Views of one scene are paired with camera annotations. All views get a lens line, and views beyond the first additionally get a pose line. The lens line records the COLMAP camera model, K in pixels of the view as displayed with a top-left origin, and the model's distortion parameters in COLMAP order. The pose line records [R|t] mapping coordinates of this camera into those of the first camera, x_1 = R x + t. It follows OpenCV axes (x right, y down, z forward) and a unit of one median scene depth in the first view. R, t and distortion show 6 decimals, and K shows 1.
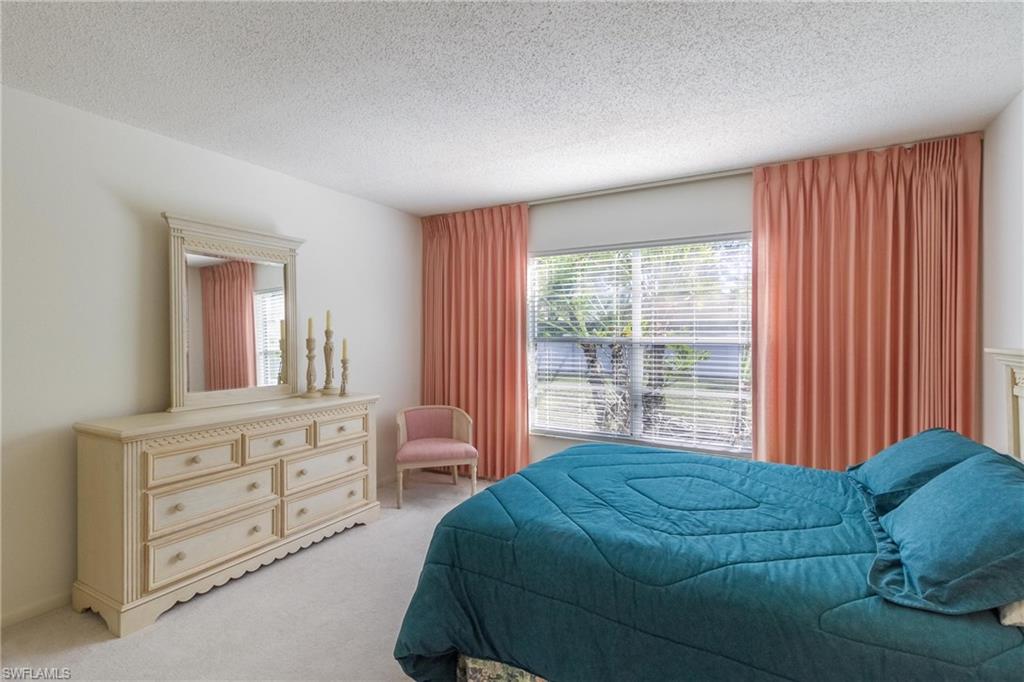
lens RADIAL K [[481.2, 0, 515.9], [0, 481.2, 336.9], [0, 0, 1]] dist [0.002322, -0.000007]
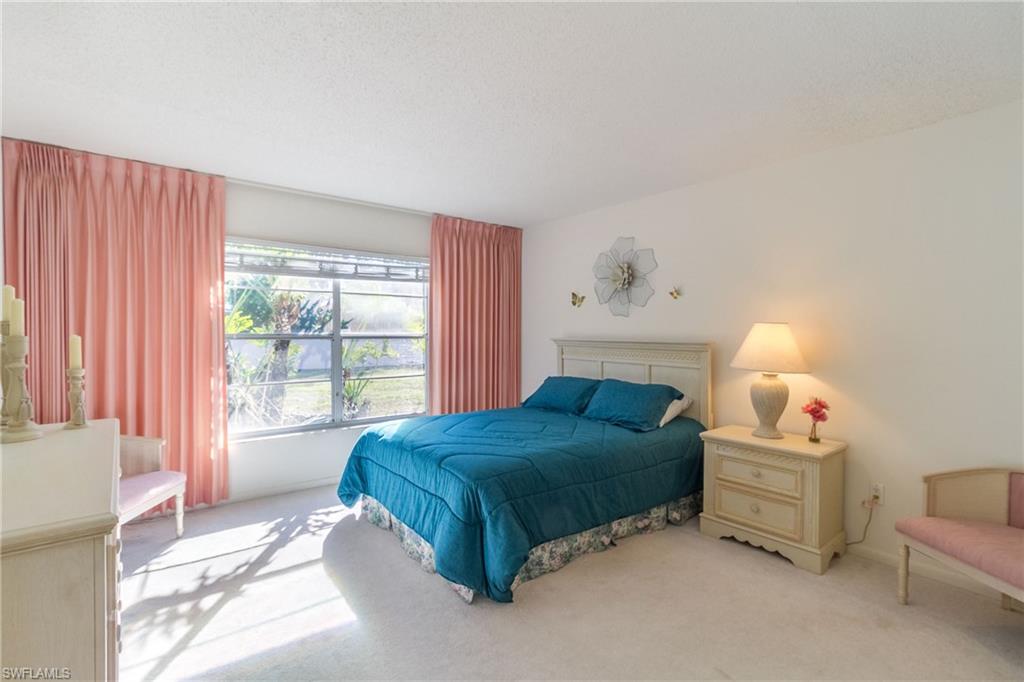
lens RADIAL K [[485.8, 0, 487.5], [0, 485.8, 337.4], [0, 0, 1]] dist [0.001143, 0.000427]
pose [[0.389708, -0.012078, 0.920859, -1.140605], [-0.000101, 0.999913, 0.013158, -0.005749], [-0.920938, -0.005221, 0.389673, 0.419005]]
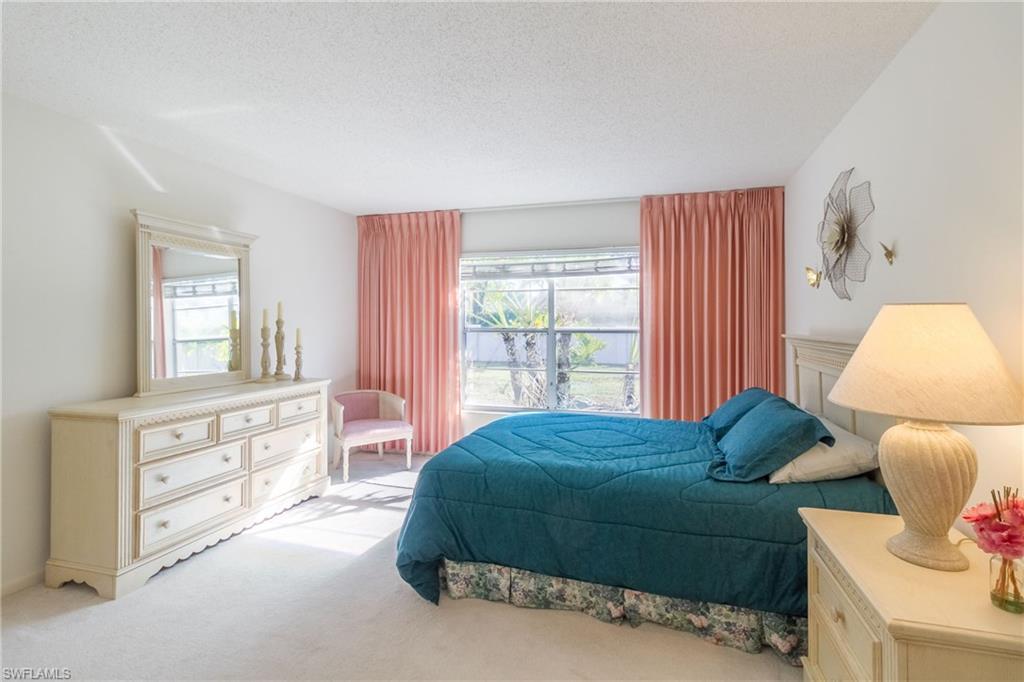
lens RADIAL K [[480.5, 0, 529.0], [0, 480.5, 319.0], [0, 0, 1]] dist [0.002016, 0.000128]
pose [[0.972094, 0.004386, 0.234551, -0.158168], [-0.000470, 0.999860, -0.016747, 0.001514], [-0.234591, 0.016169, 0.971960, -0.290233]]
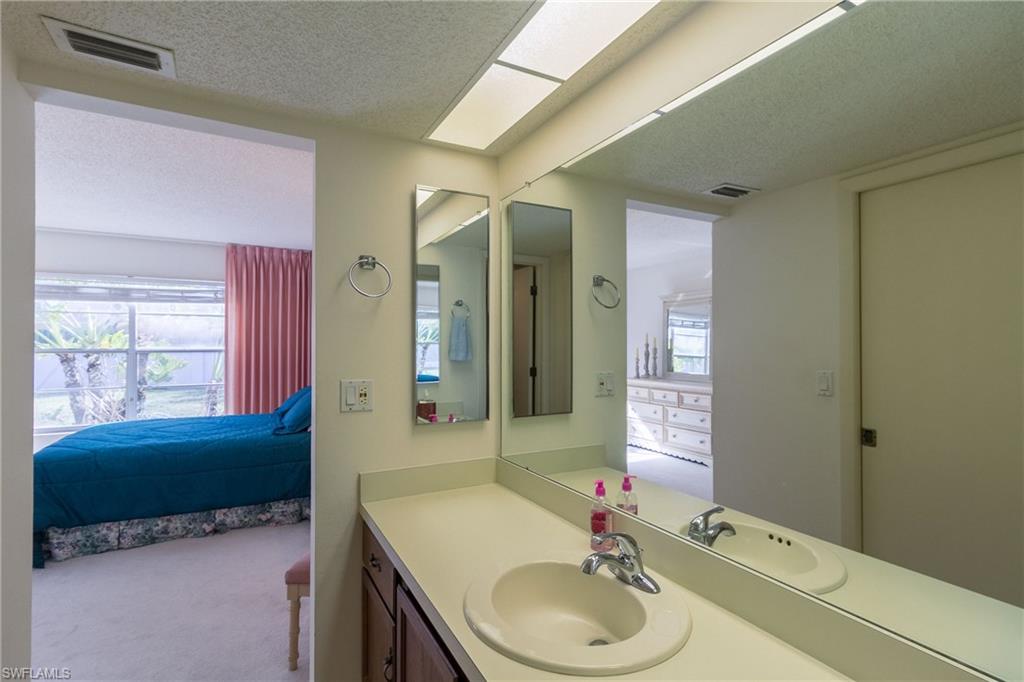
lens RADIAL K [[474.3, 0, 512.0], [0, 474.3, 341.0], [0, 0, 1]] dist [0.000131, -0.000241]
pose [[0.525566, 0.008356, 0.850712, -0.544010], [0.003034, 0.999927, -0.011696, 0.002809], [-0.850747, 0.008728, 0.525502, -1.003175]]
